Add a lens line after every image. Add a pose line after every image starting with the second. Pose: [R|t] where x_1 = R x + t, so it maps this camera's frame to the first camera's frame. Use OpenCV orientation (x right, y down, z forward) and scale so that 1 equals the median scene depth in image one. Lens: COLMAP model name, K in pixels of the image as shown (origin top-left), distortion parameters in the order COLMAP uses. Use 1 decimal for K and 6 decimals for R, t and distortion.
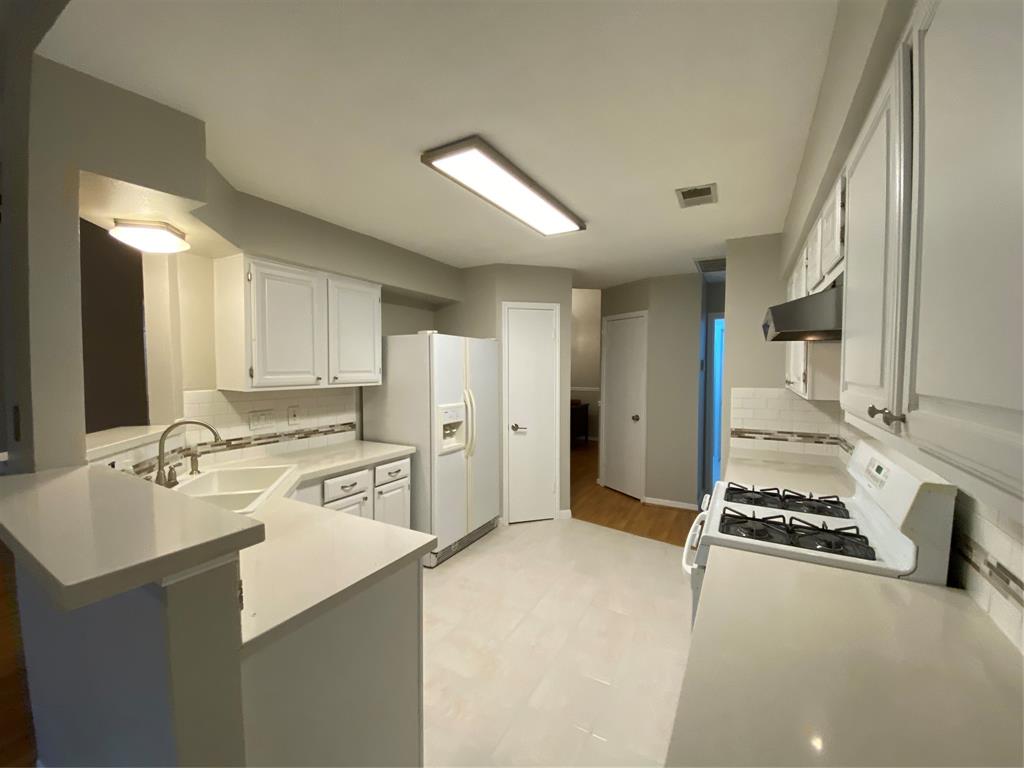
lens RADIAL K [[411.6, 0, 512.0], [0, 411.6, 384.0], [0, 0, 1]] dist [0.000226, 0.000026]
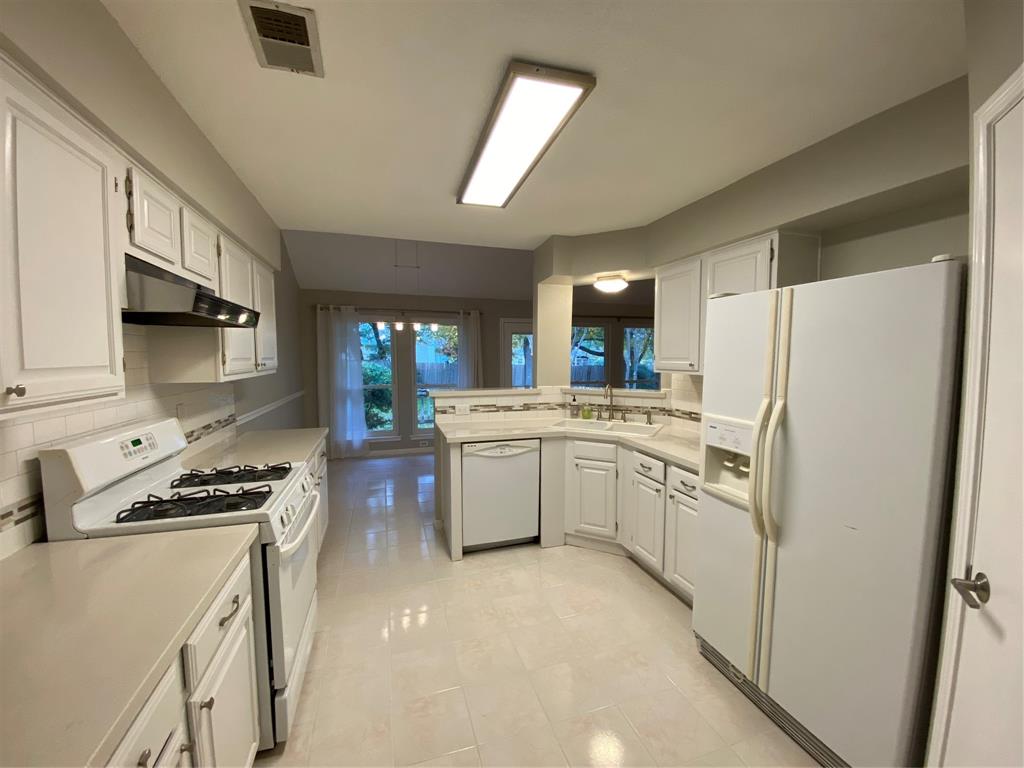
lens RADIAL K [[414.5, 0, 513.7], [0, 414.5, 383.8], [0, 0, 1]] dist [0.027763, -0.022310]
pose [[-0.680661, 0.048624, -0.730983, 0.584858], [-0.034143, 0.994605, 0.097952, -0.053822], [0.731803, 0.091630, -0.675329, 1.427163]]
